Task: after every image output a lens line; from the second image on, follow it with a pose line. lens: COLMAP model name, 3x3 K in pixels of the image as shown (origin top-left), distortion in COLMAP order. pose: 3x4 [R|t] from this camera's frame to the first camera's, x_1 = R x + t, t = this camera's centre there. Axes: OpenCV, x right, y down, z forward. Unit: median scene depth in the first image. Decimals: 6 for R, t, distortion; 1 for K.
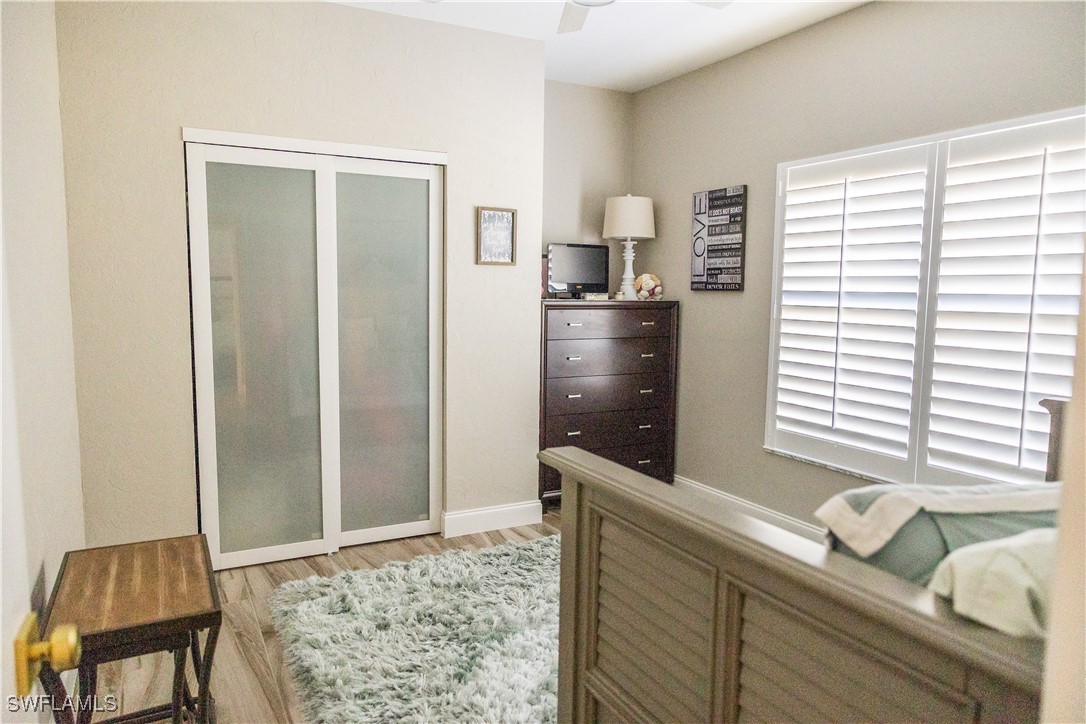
lens RADIAL K [[722.4, 0, 543.0], [0, 722.4, 362.0], [0, 0, 1]] dist [-0.001139, 0.004058]
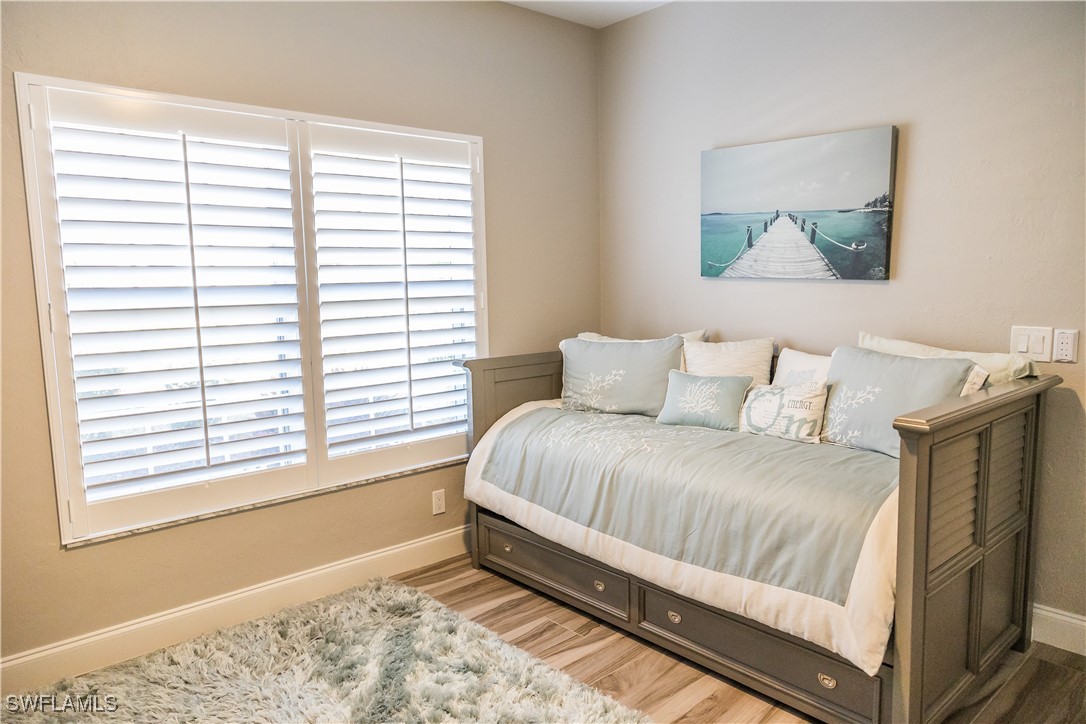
lens RADIAL K [[722.4, 0, 543.0], [0, 722.4, 362.0], [0, 0, 1]] dist [-0.001139, 0.004058]
pose [[-0.232672, -0.117226, 0.965465, -0.424230], [0.117634, 0.982029, 0.147587, -0.088677], [-0.965415, 0.147911, -0.214700, 0.838292]]
